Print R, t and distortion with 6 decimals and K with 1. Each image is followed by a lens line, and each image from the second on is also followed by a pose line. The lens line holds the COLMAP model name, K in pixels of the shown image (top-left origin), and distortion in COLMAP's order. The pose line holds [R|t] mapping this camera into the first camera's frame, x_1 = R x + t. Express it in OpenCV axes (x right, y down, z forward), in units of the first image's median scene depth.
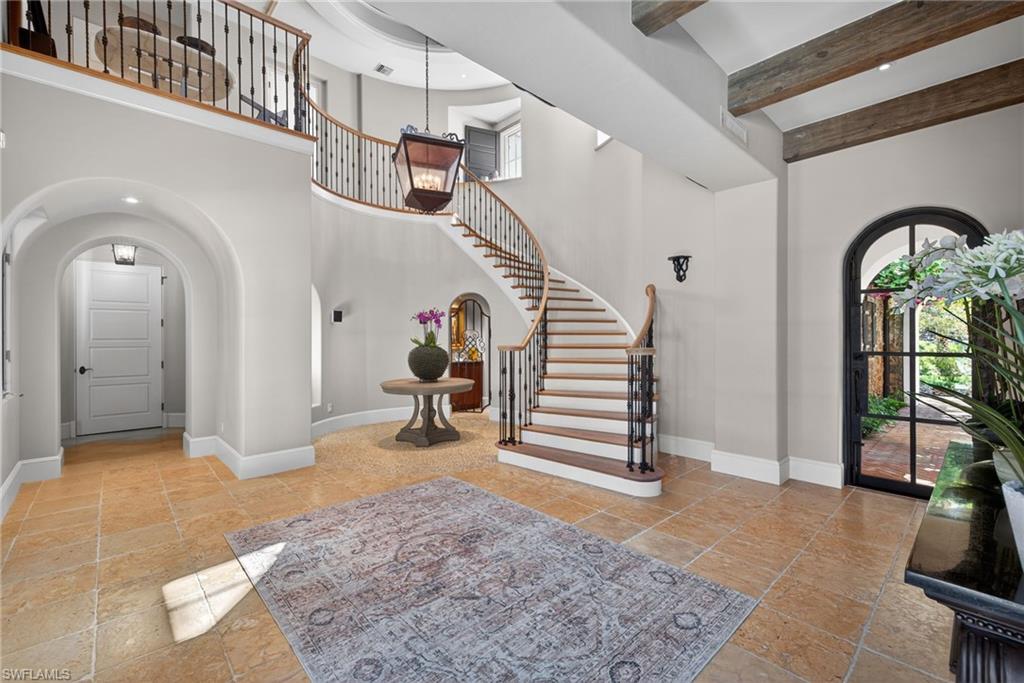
lens RADIAL K [[434.6, 0, 507.4], [0, 434.6, 339.4], [0, 0, 1]] dist [0.008615, -0.000653]
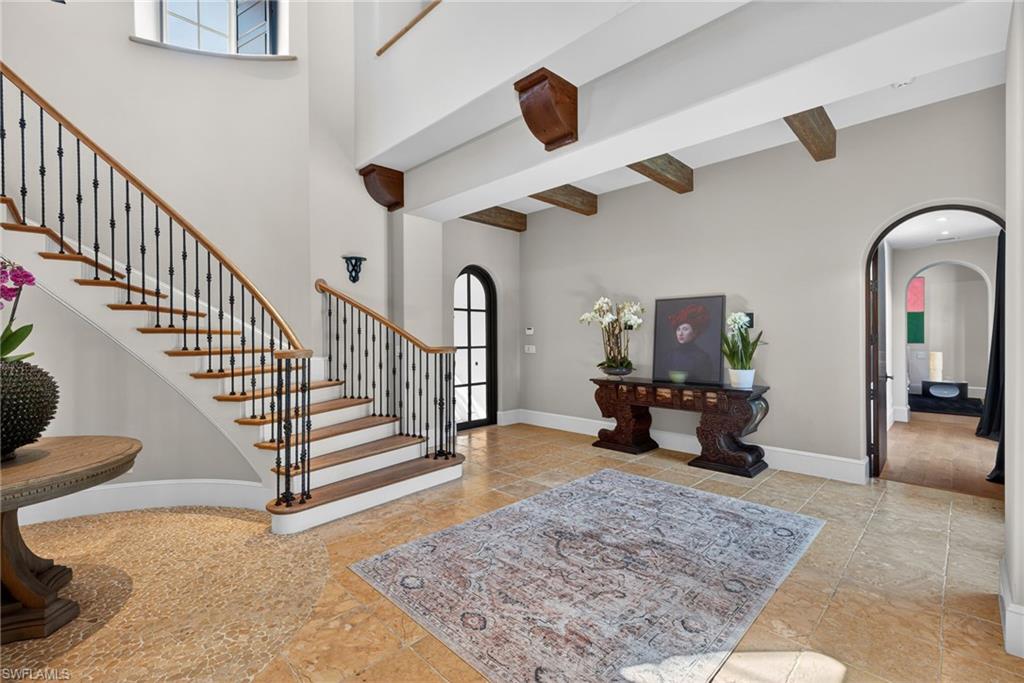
lens RADIAL K [[452.5, 0, 505.3], [0, 452.5, 339.2], [0, 0, 1]] dist [0.003891, 0.000227]
pose [[-0.037158, -0.000522, 0.999309, -1.114154], [0.005645, 0.999984, 0.000732, 0.000101], [-0.999293, 0.005668, -0.037155, 1.159082]]
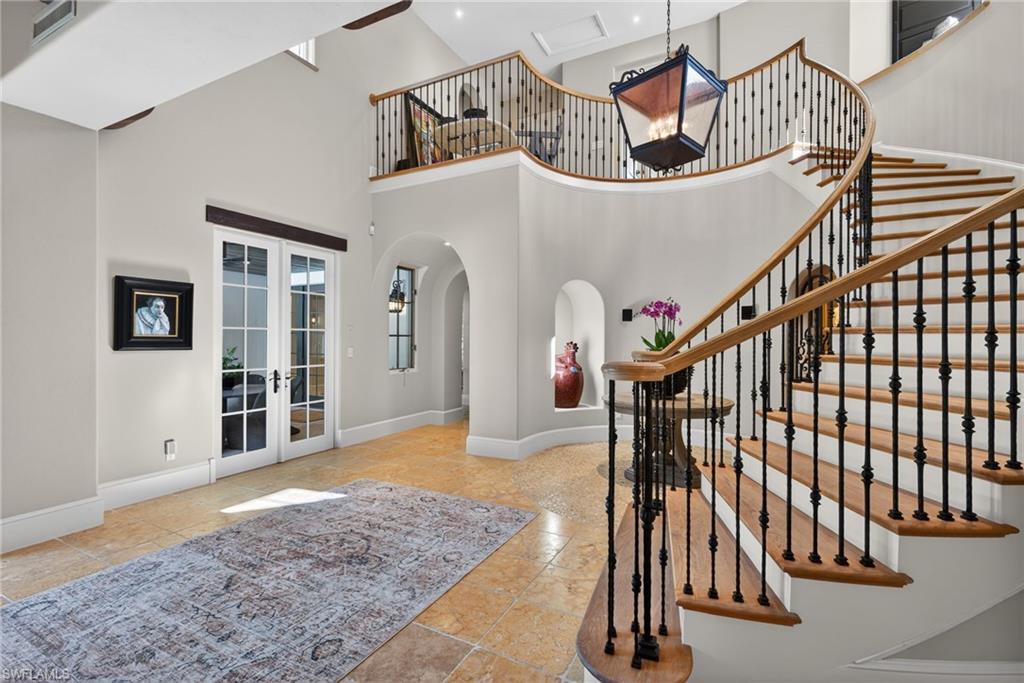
lens RADIAL K [[452.5, 0, 508.6], [0, 452.5, 341.1], [0, 0, 1]] dist [0.003891, 0.000227]
pose [[0.344250, 0.008608, -0.938838, 0.890396], [-0.008441, 0.999946, 0.006073, -0.004213], [0.938840, 0.005834, 0.344304, 0.955922]]
